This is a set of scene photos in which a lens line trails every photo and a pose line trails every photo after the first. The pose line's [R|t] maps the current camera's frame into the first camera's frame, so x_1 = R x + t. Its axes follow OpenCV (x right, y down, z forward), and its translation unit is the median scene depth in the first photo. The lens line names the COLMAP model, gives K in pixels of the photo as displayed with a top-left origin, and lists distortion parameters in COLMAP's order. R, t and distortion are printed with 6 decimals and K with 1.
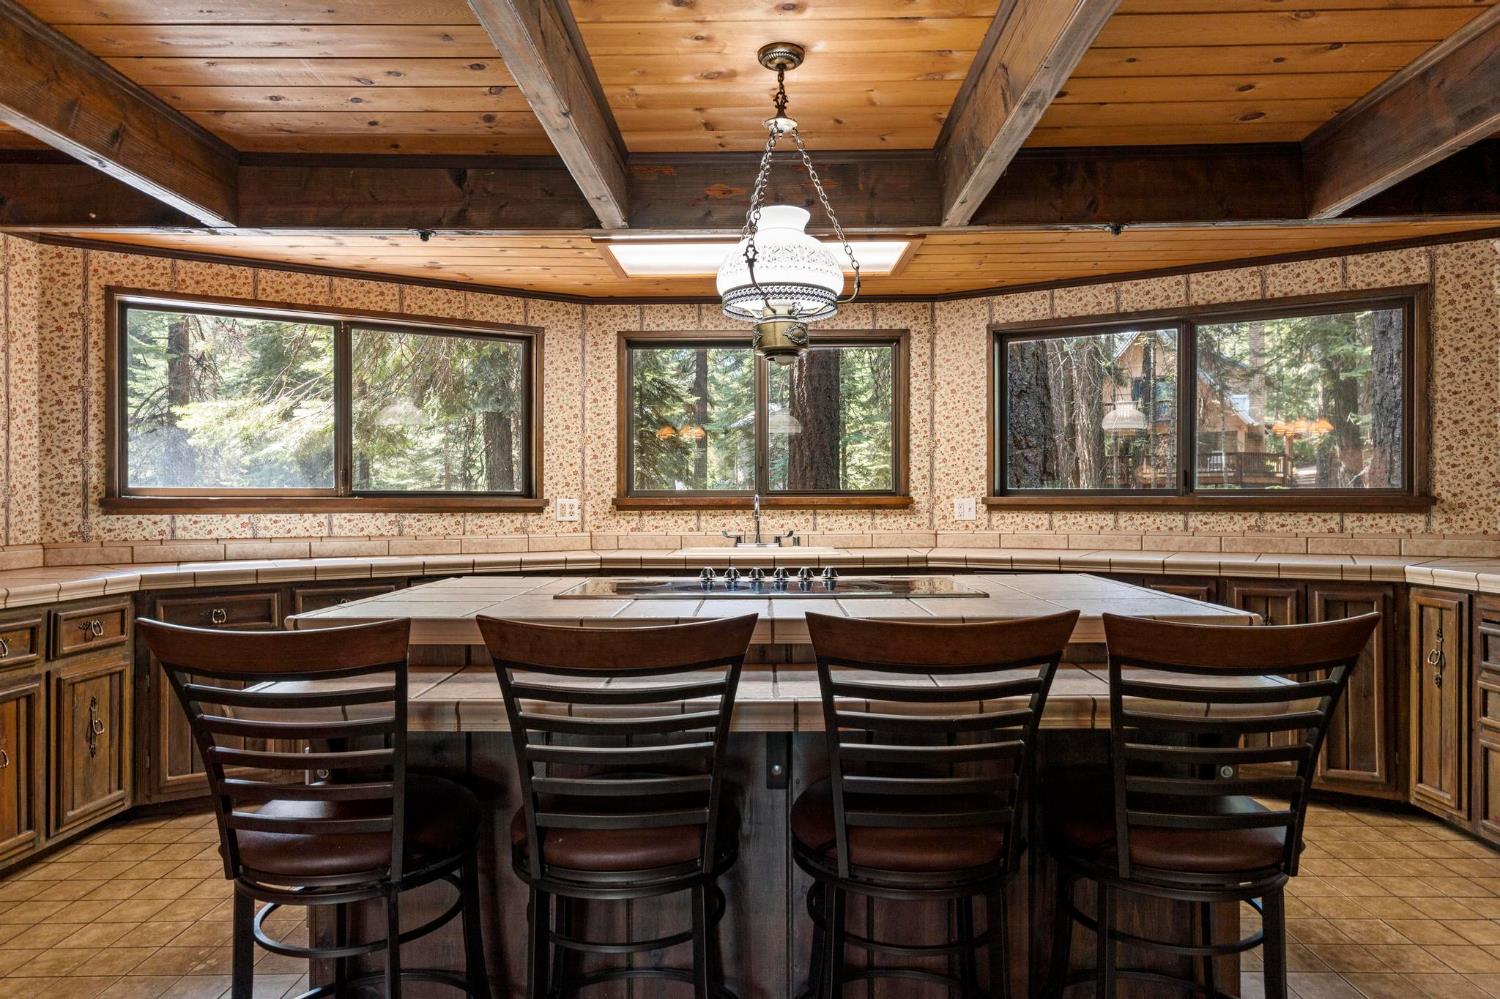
lens RADIAL K [[964.0, 0, 747.0], [0, 964.0, 500.0], [0, 0, 1]] dist [0.005182, -0.002777]
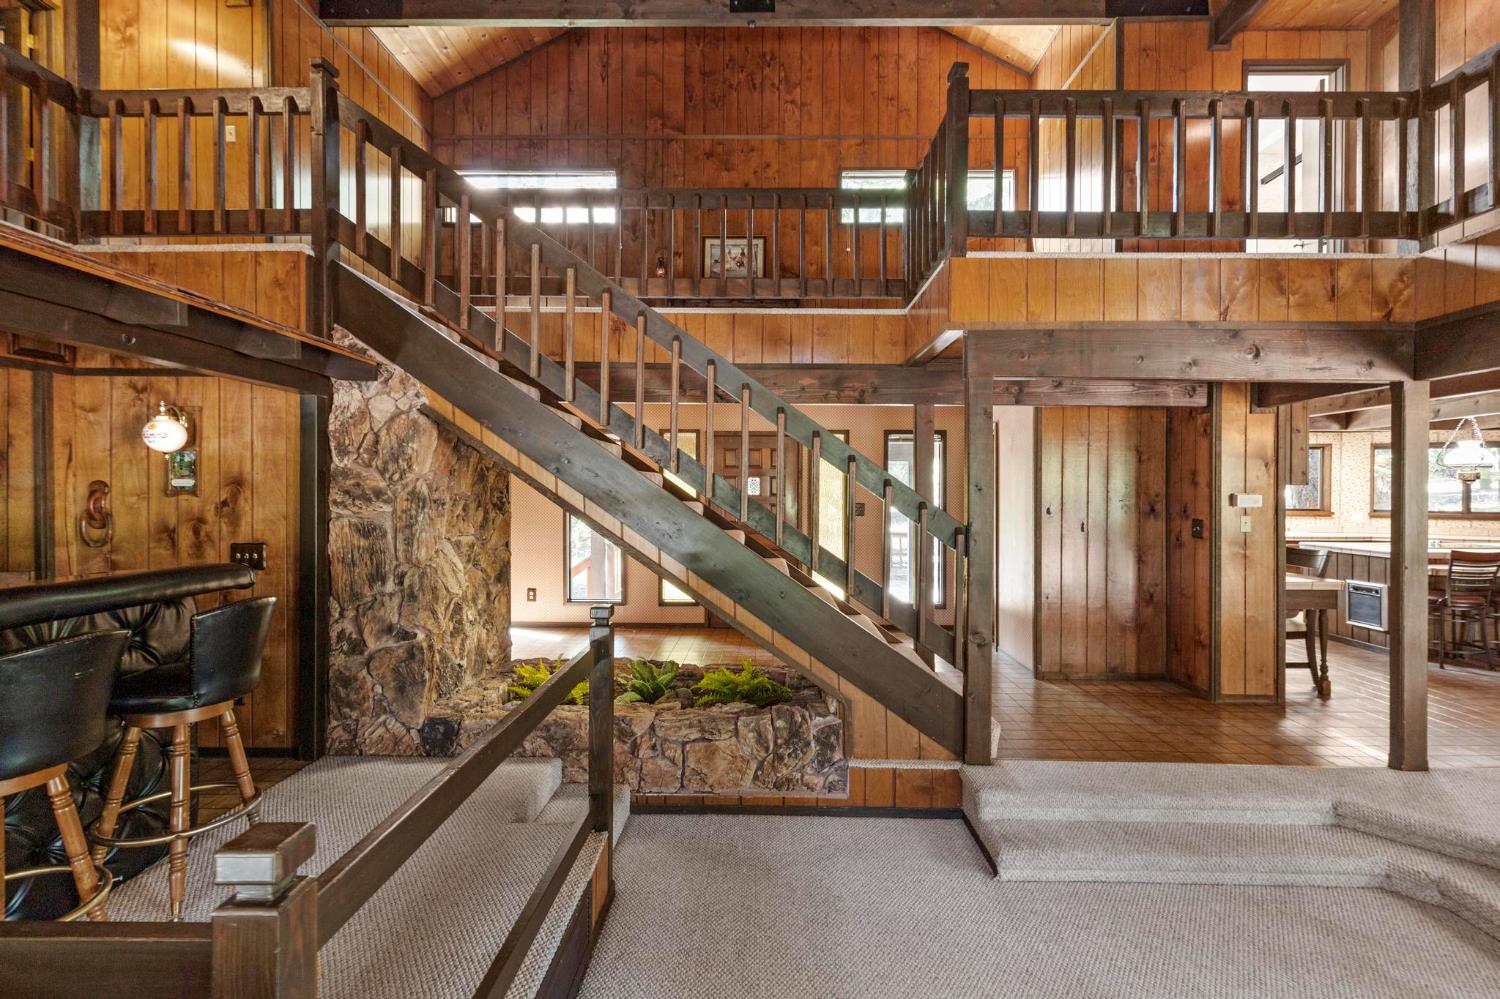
lens RADIAL K [[693.4, 0, 757.1], [0, 693.4, 496.7], [0, 0, 1]] dist [0.001434, 0.000490]
pose [[0.999851, 0.008567, -0.014953, -1.338419], [-0.008418, 0.999915, 0.009984, -0.049492], [0.015037, -0.009857, 0.999838, -0.832770]]
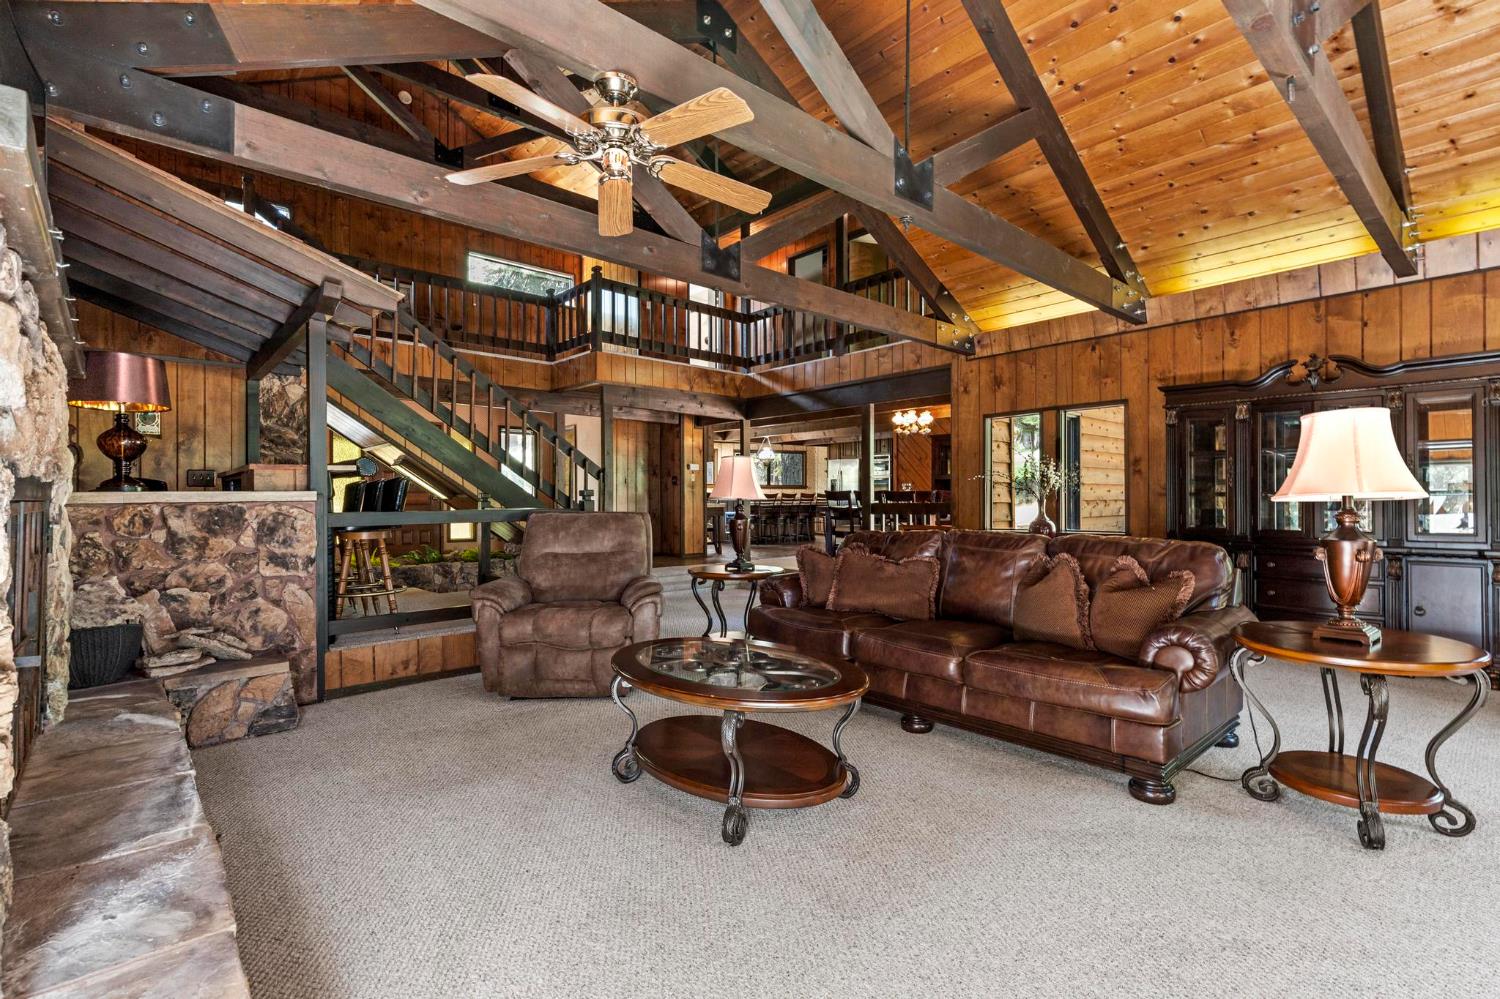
lens RADIAL K [[693.4, 0, 750.4], [0, 693.4, 496.6], [0, 0, 1]] dist [0.001434, 0.000490]
pose [[0.741069, 0.004665, 0.671413, -2.041963], [-0.003288, 0.999989, -0.003319, 0.065807], [-0.671421, 0.000252, 0.741076, -1.638386]]
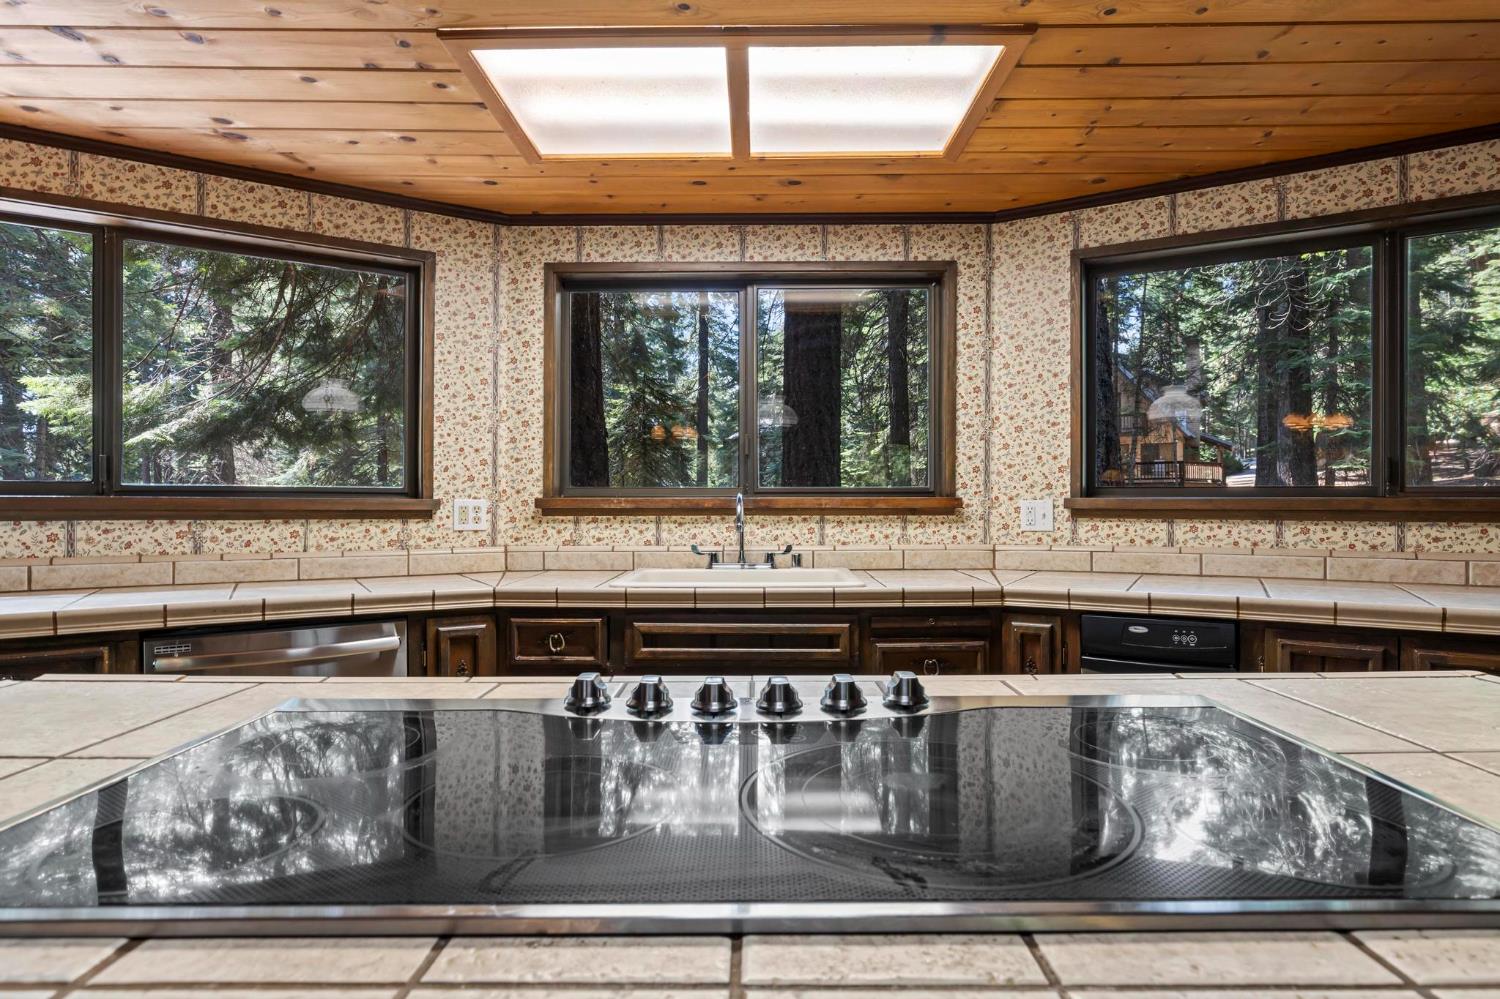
lens RADIAL K [[834.9, 0, 734.6], [0, 834.9, 499.2], [0, 0, 1]] dist [-0.001275, 0.001352]
pose [[0.999954, 0.002759, -0.009178, 0.012154], [-0.002785, 0.999992, -0.002800, 0.000146], [0.009170, 0.002826, 0.999954, 0.407829]]
